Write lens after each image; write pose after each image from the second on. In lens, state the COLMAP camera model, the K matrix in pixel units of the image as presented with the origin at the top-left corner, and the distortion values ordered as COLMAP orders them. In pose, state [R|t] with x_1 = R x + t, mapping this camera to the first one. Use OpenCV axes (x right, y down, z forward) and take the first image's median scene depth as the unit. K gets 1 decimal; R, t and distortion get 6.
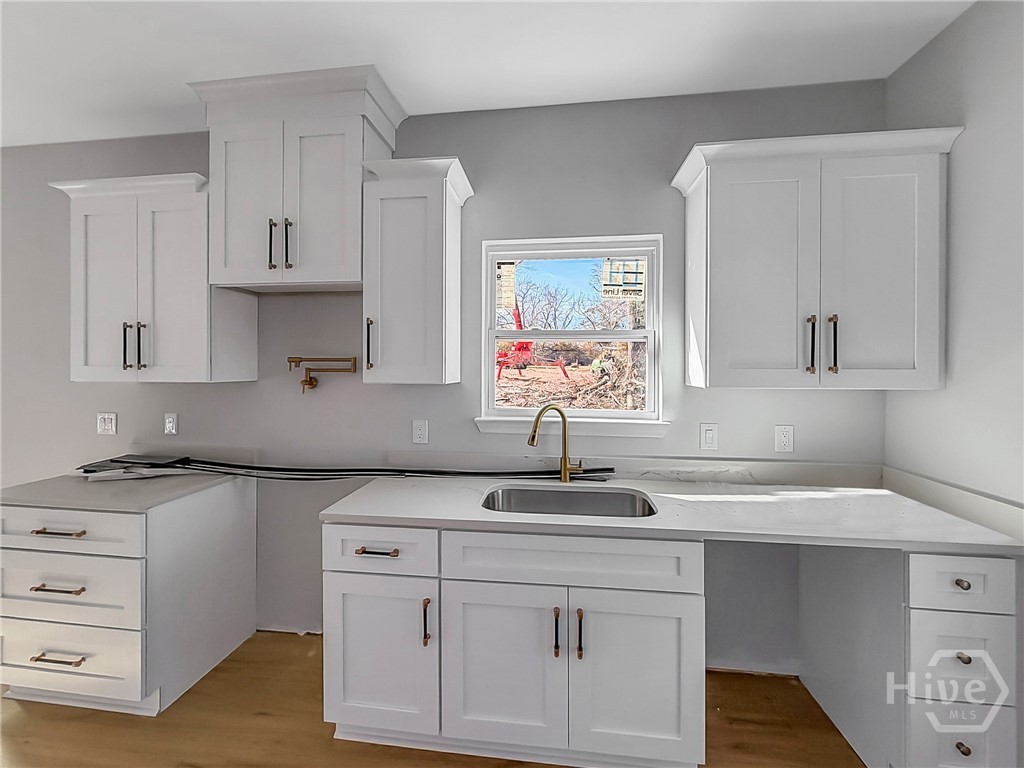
lens RADIAL K [[419.2, 0, 512.2], [0, 419.2, 370.6], [0, 0, 1]] dist [0.000221, 0.000079]
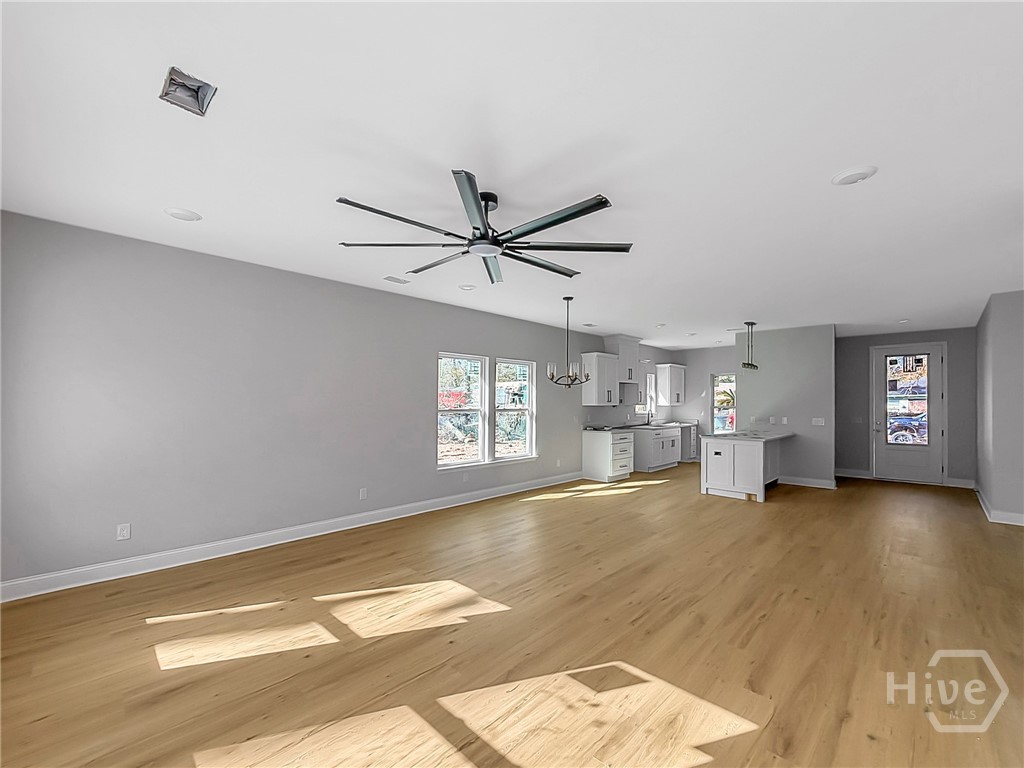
lens RADIAL K [[431.2, 0, 510.5], [0, 431.2, 399.6], [0, 0, 1]] dist [0.001149, 0.000149]
pose [[0.606382, 0.003031, 0.795167, -4.757540], [0.002312, 0.999982, -0.005575, -0.008305], [-0.795170, 0.005218, 0.606364, -0.735387]]
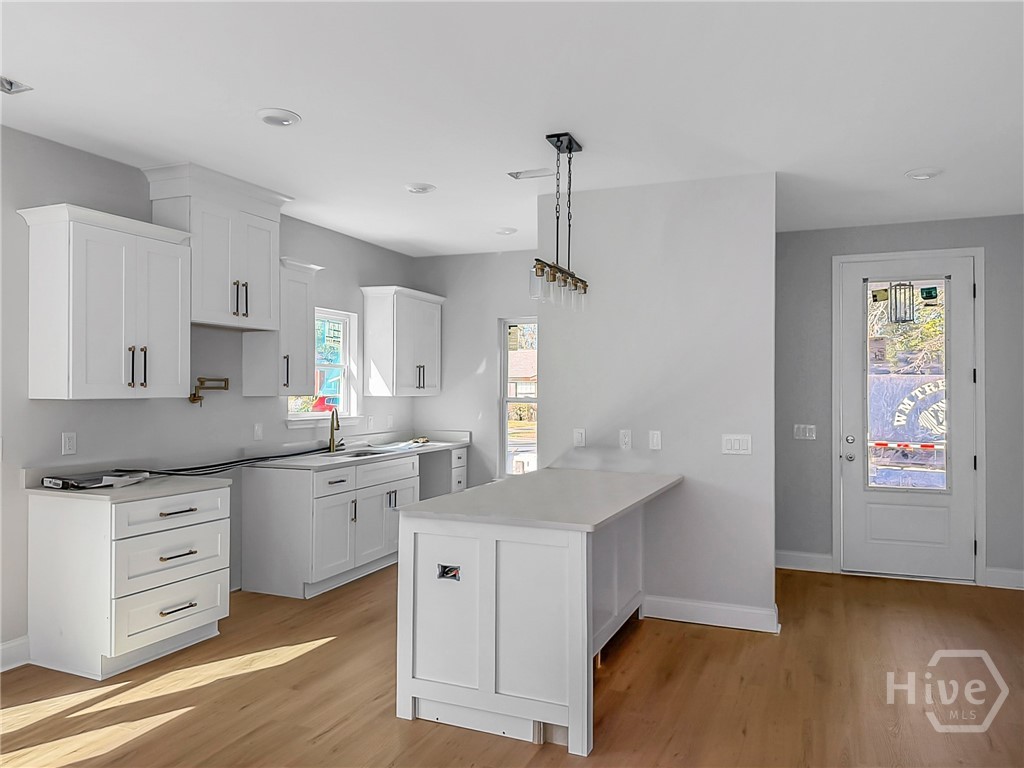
lens RADIAL K [[732.8, 0, 512.0], [0, 732.8, 384.0], [0, 0, 1]] dist [0.031079, 0.000071]
pose [[0.274330, 0.005642, 0.961619, -2.581391], [-0.002426, 0.999984, -0.005175, -0.003355], [-0.961632, -0.000914, 0.274339, -0.544283]]
